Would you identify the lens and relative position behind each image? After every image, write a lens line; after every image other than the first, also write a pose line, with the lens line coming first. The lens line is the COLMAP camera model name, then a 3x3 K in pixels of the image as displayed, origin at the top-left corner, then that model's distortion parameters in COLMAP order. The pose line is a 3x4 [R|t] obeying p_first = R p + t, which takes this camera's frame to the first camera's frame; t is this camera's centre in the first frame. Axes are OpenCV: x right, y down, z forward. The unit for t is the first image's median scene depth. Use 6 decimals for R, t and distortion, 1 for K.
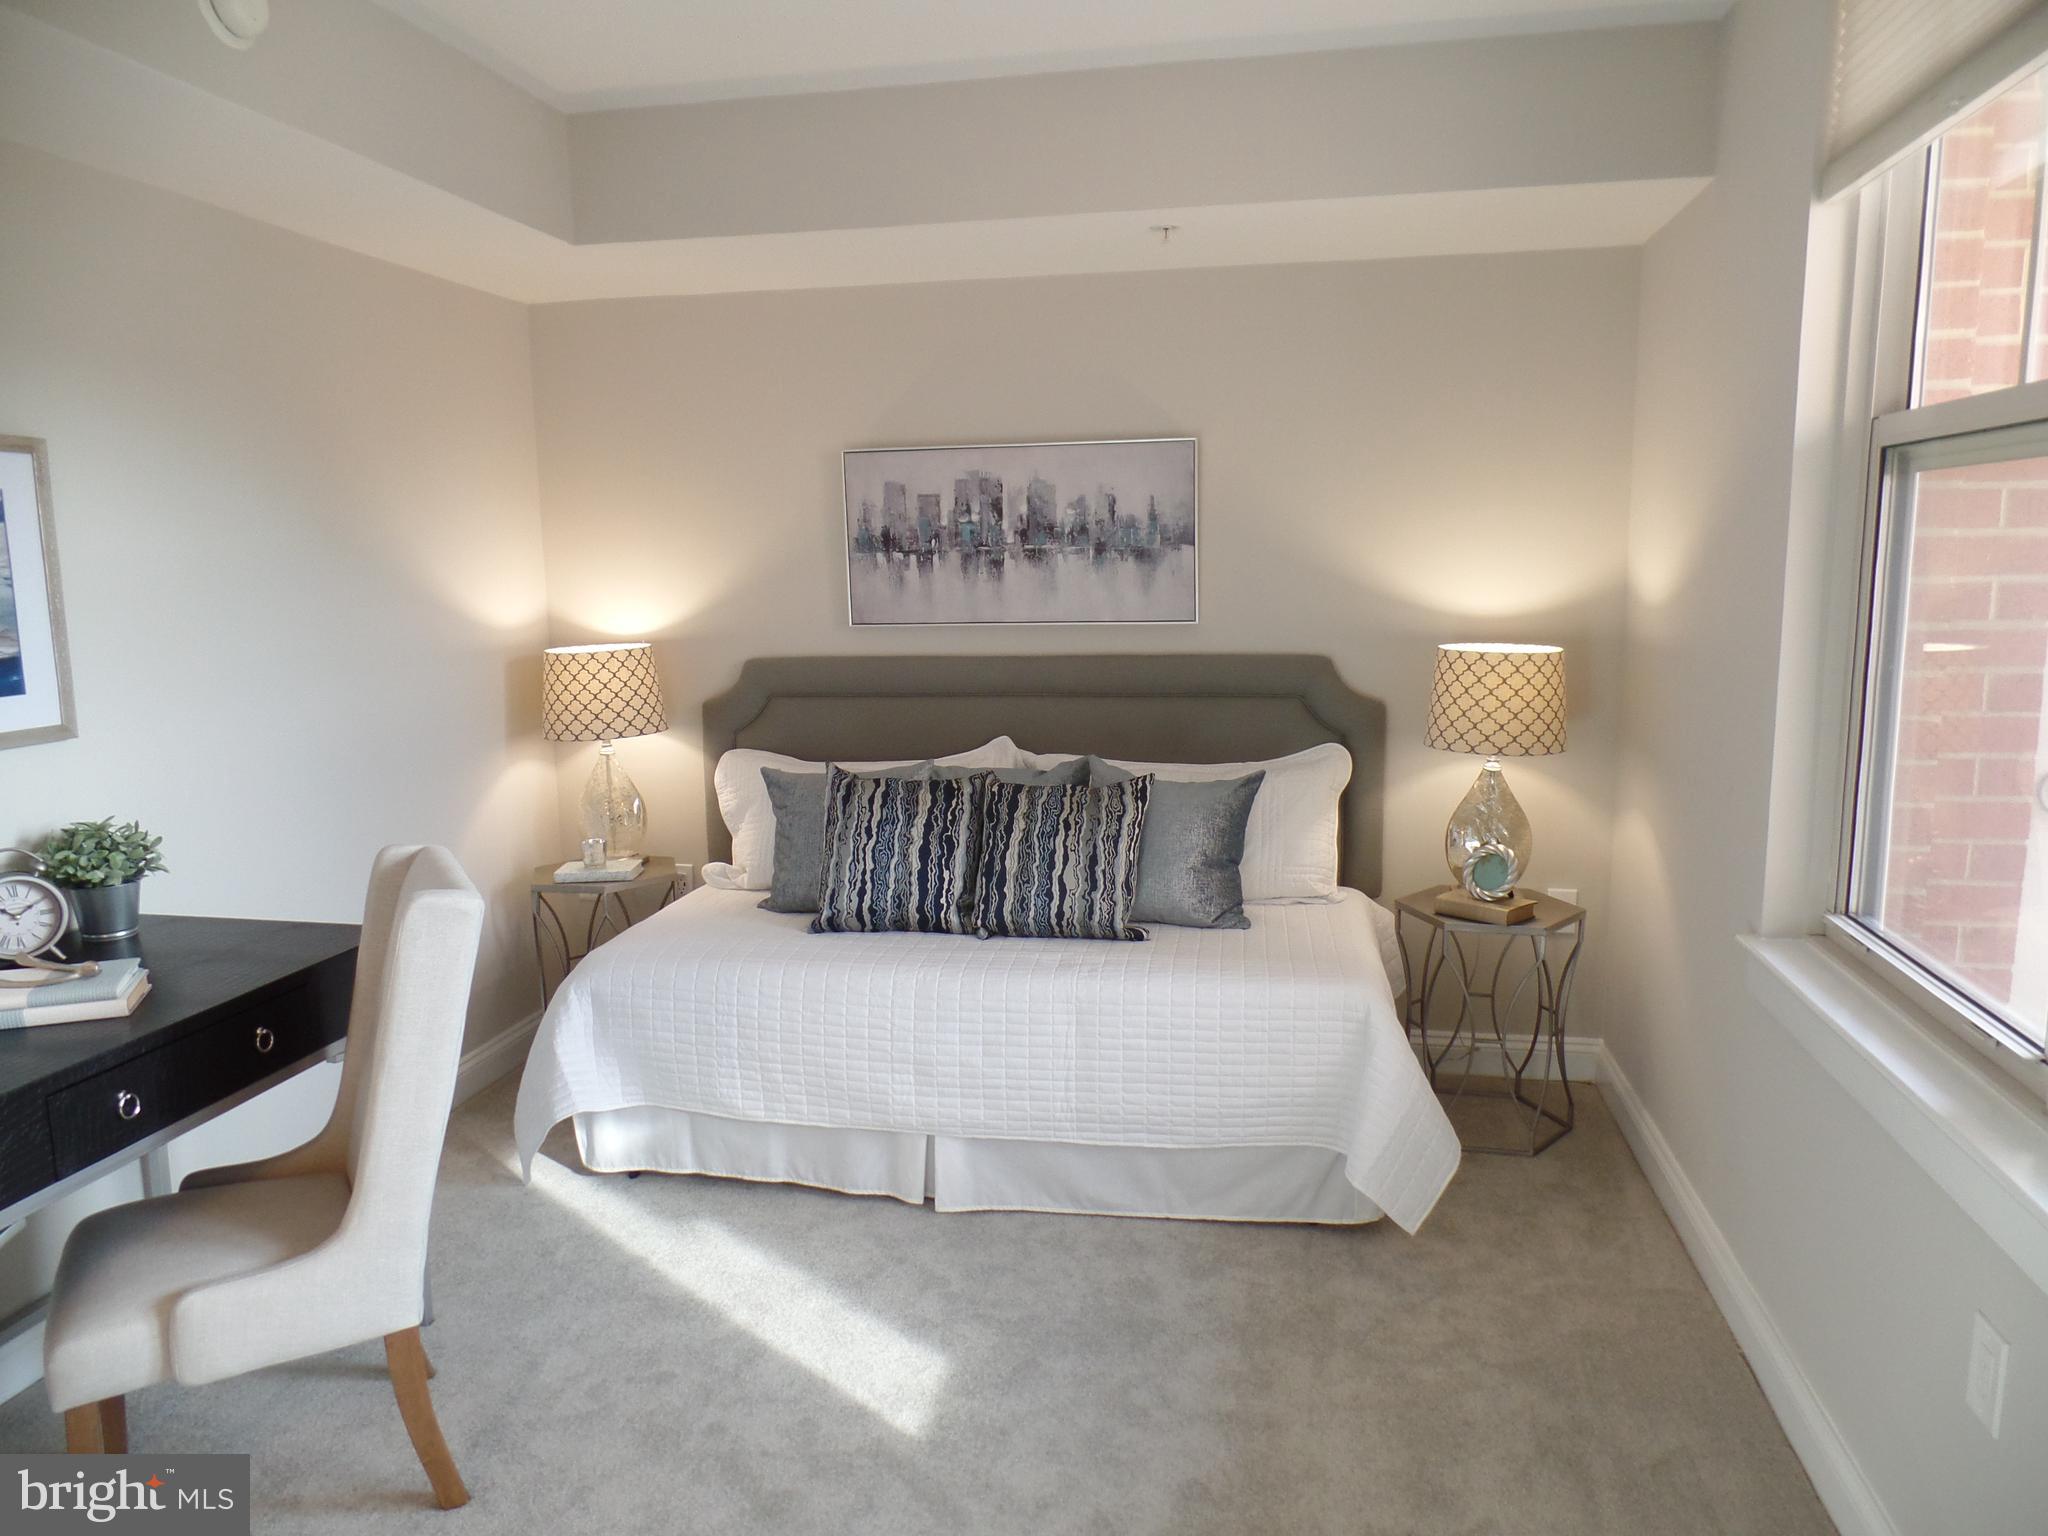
lens RADIAL K [[1411.8, 0, 1029.1], [0, 1411.8, 775.6], [0, 0, 1]] dist [-0.005325, 0.006571]
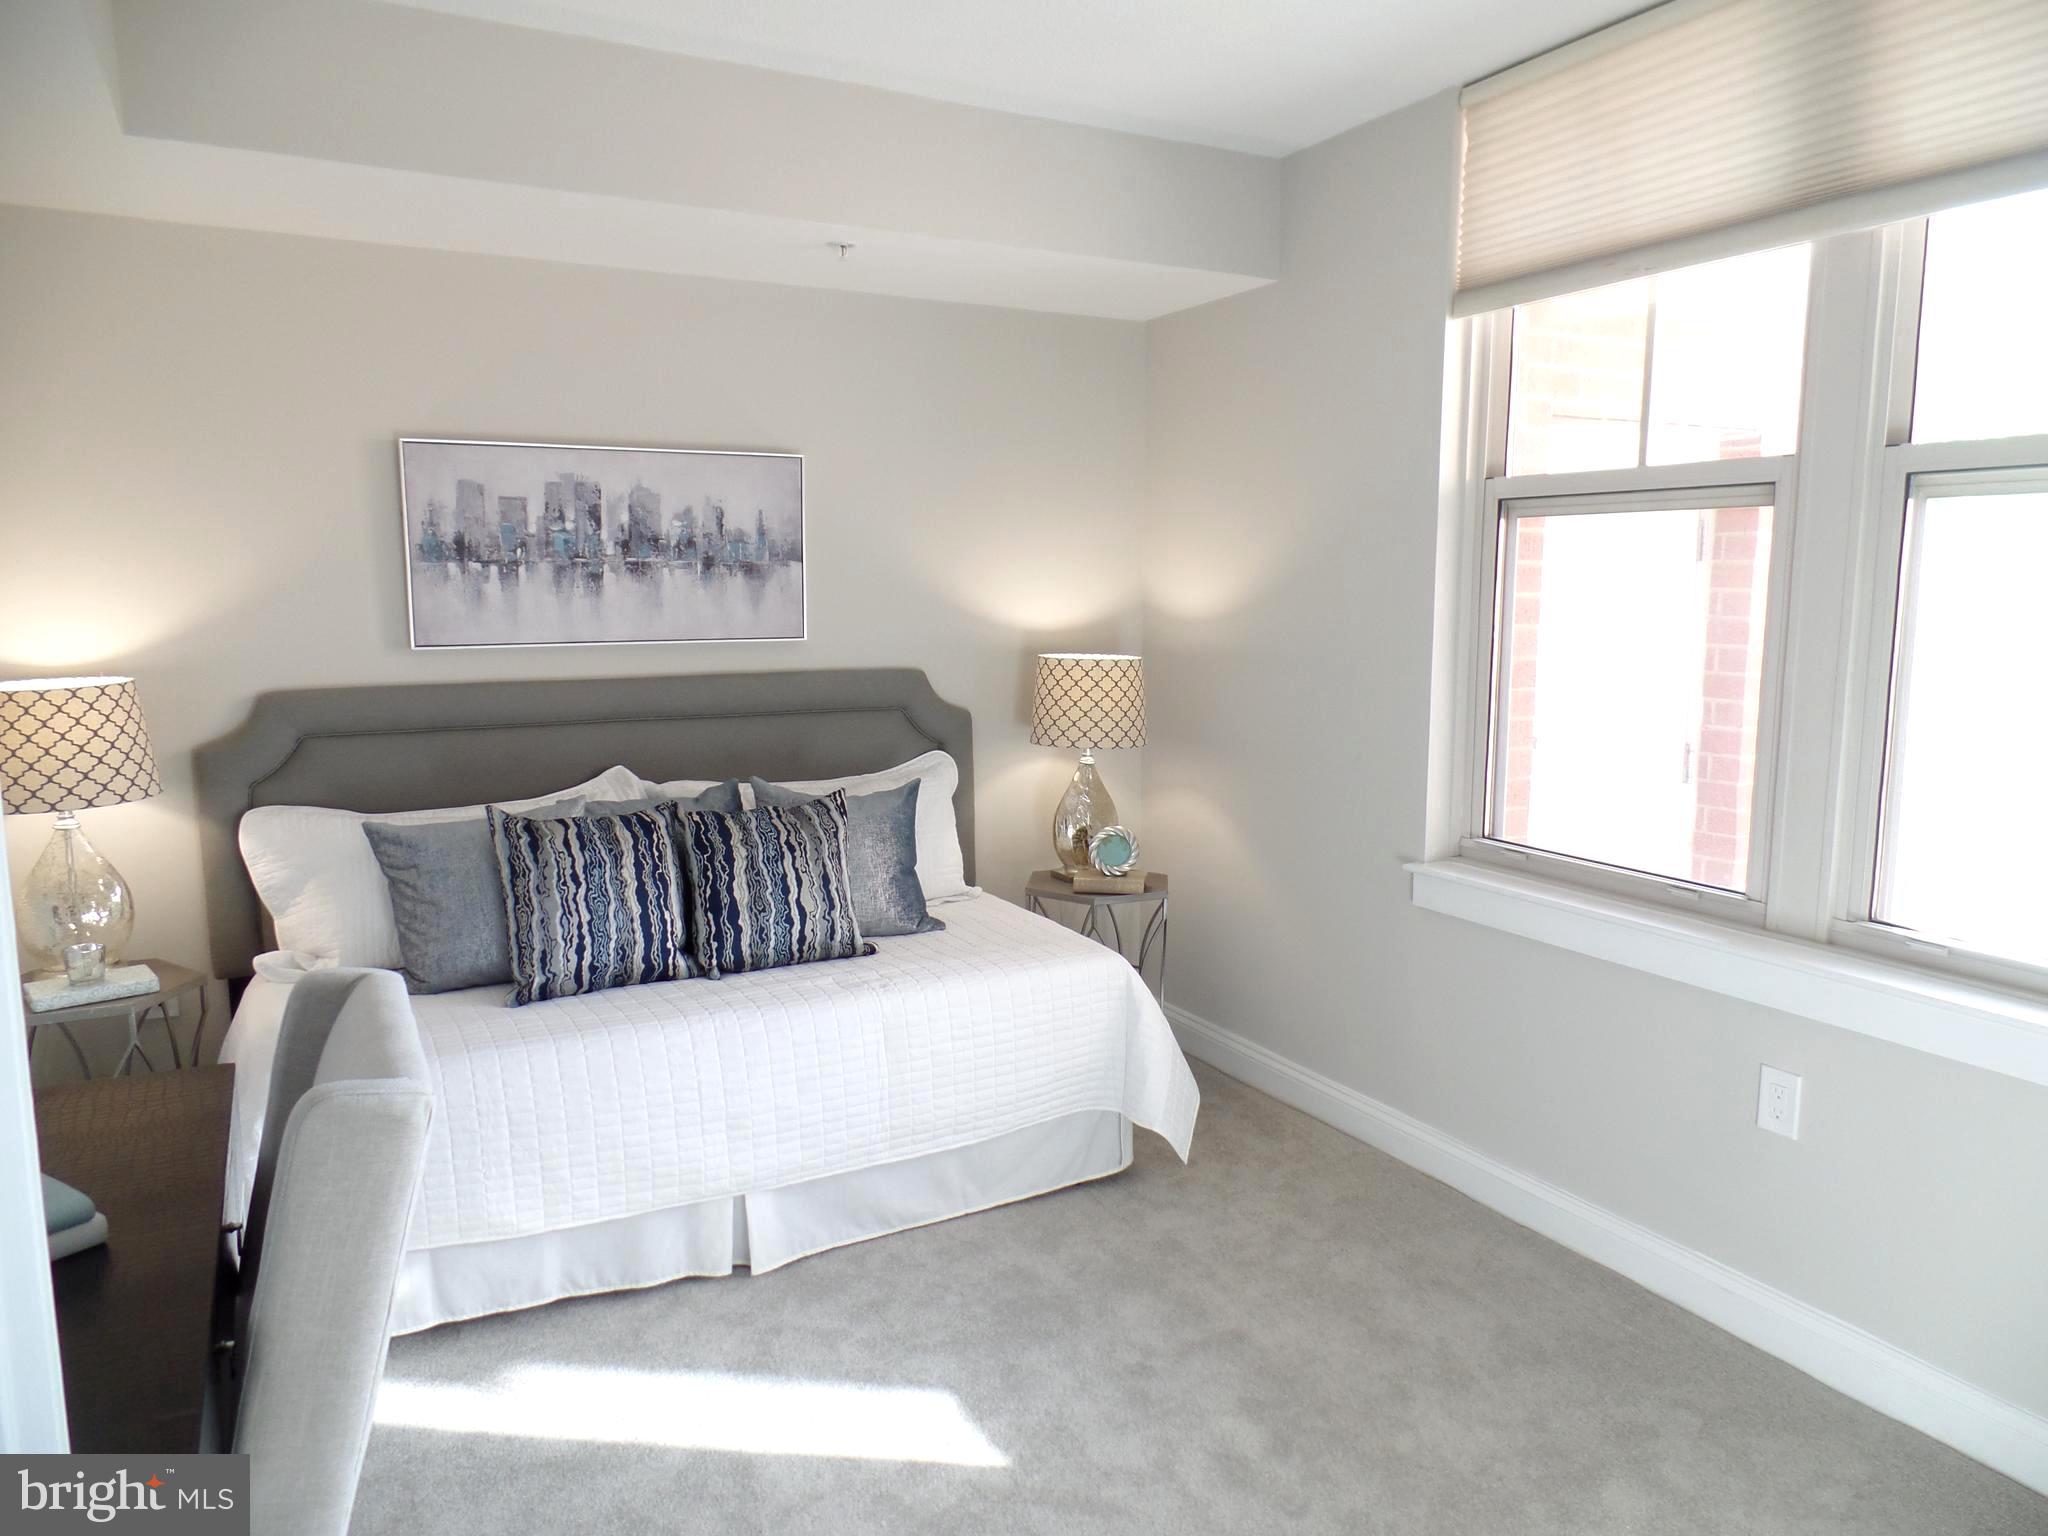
lens RADIAL K [[1411.8, 0, 1031.0], [0, 1411.8, 778.6], [0, 0, 1]] dist [-0.005325, 0.006571]
pose [[0.776905, -0.072745, 0.625401, -0.450143], [0.086447, 0.996220, 0.008489, -0.005509], [-0.623655, 0.047469, 0.780257, 0.146168]]
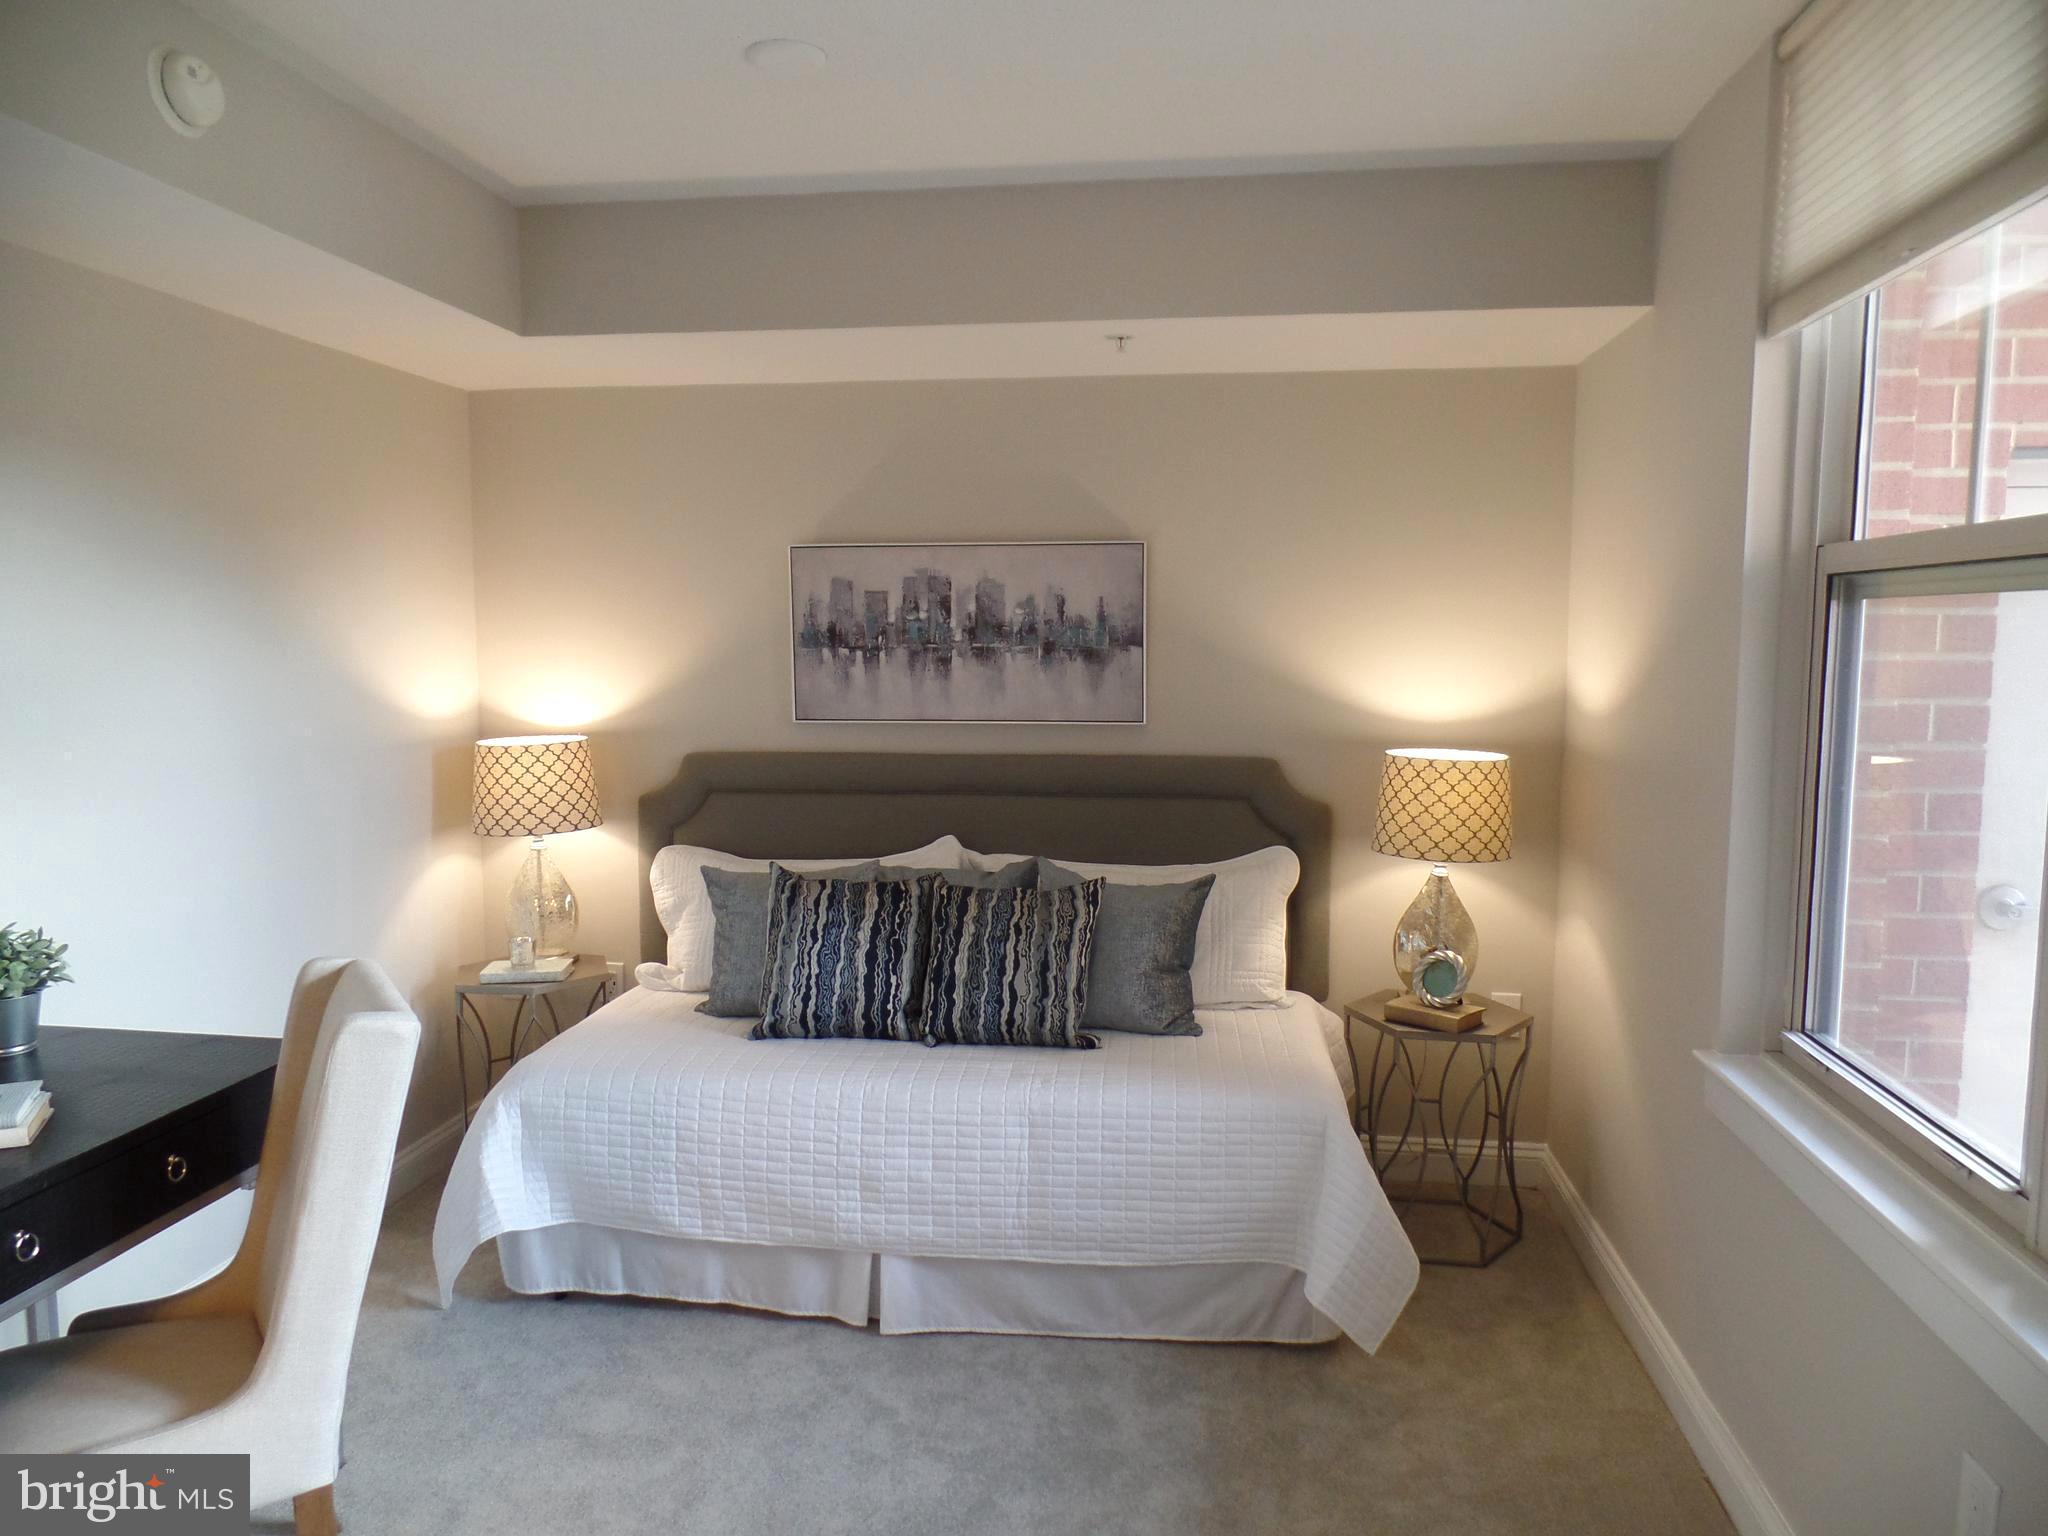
lens RADIAL K [[1411.8, 0, 1029.2], [0, 1411.8, 776.4], [0, 0, 1]] dist [-0.005325, 0.006571]
pose [[0.998284, 0.010884, 0.057540, -0.023197], [-0.007645, 0.998389, -0.056215, -0.016530], [-0.058059, 0.055679, 0.996759, 0.013436]]
